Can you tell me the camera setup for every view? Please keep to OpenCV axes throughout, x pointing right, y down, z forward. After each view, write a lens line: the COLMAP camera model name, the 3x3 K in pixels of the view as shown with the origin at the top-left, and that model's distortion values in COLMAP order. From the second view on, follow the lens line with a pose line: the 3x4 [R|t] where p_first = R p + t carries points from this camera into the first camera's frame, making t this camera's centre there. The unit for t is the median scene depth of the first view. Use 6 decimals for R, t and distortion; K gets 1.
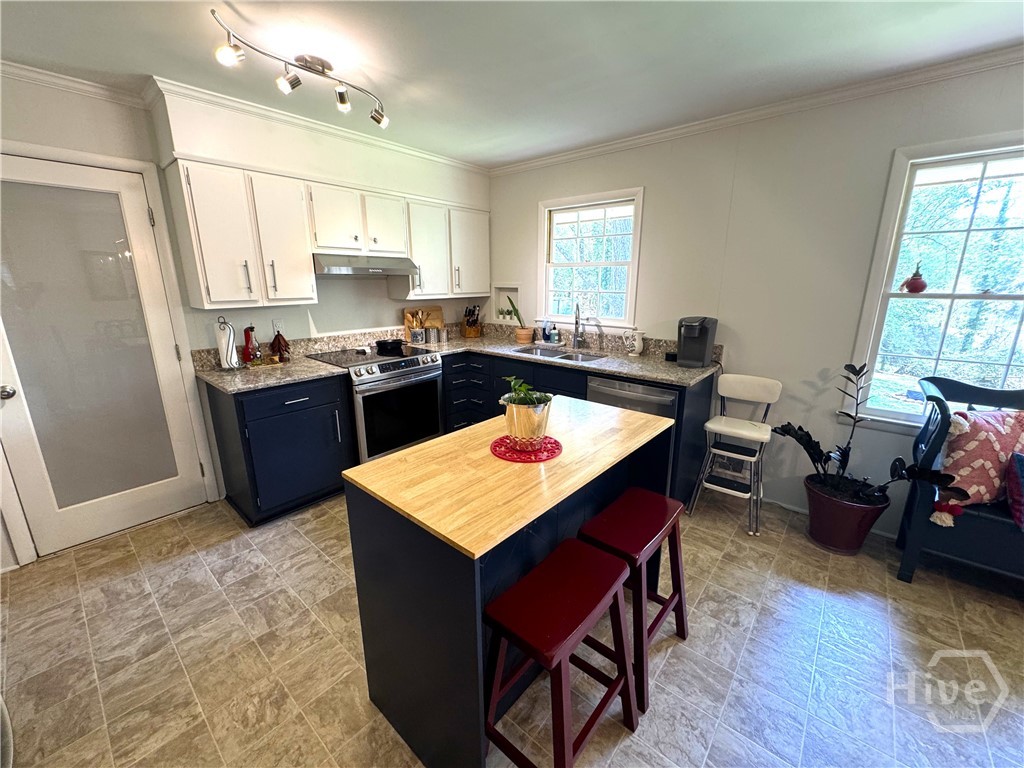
lens RADIAL K [[408.1, 0, 512.0], [0, 408.1, 384.0], [0, 0, 1]] dist [-0.004286, 0.000188]
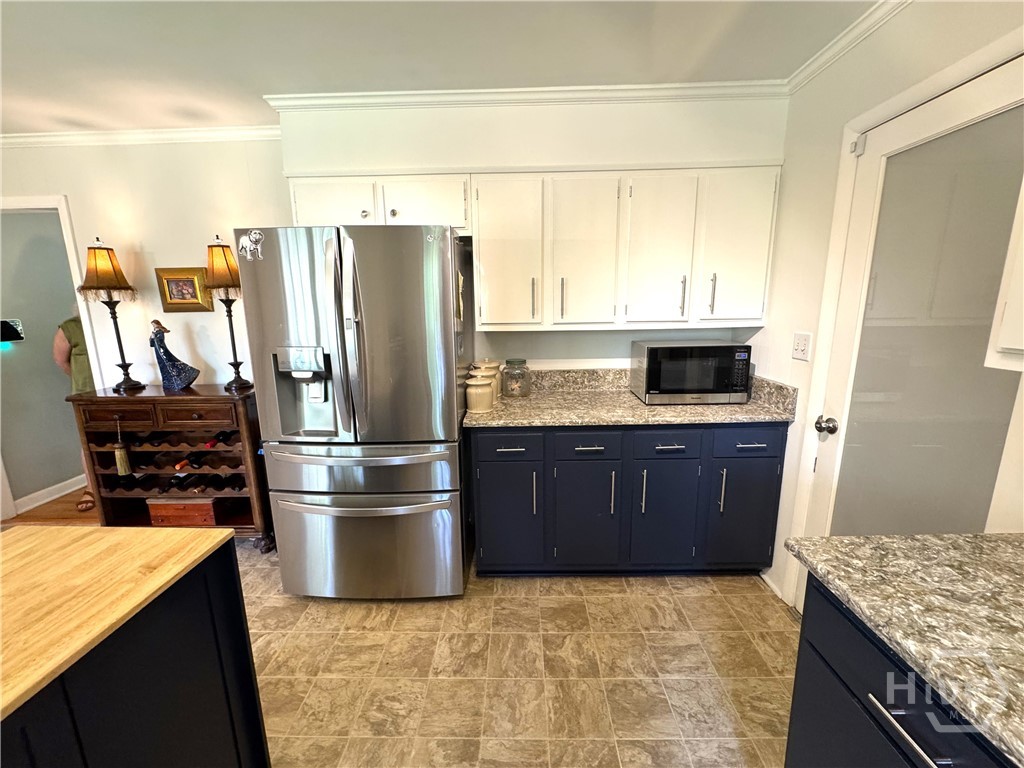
lens RADIAL K [[408.1, 0, 512.0], [0, 408.1, 384.0], [0, 0, 1]] dist [-0.004286, 0.000188]
pose [[-0.773456, 0.138646, -0.618500, -0.163105], [-0.137337, 0.915947, 0.377068, -0.190058], [0.618792, 0.376588, -0.689404, 0.771233]]
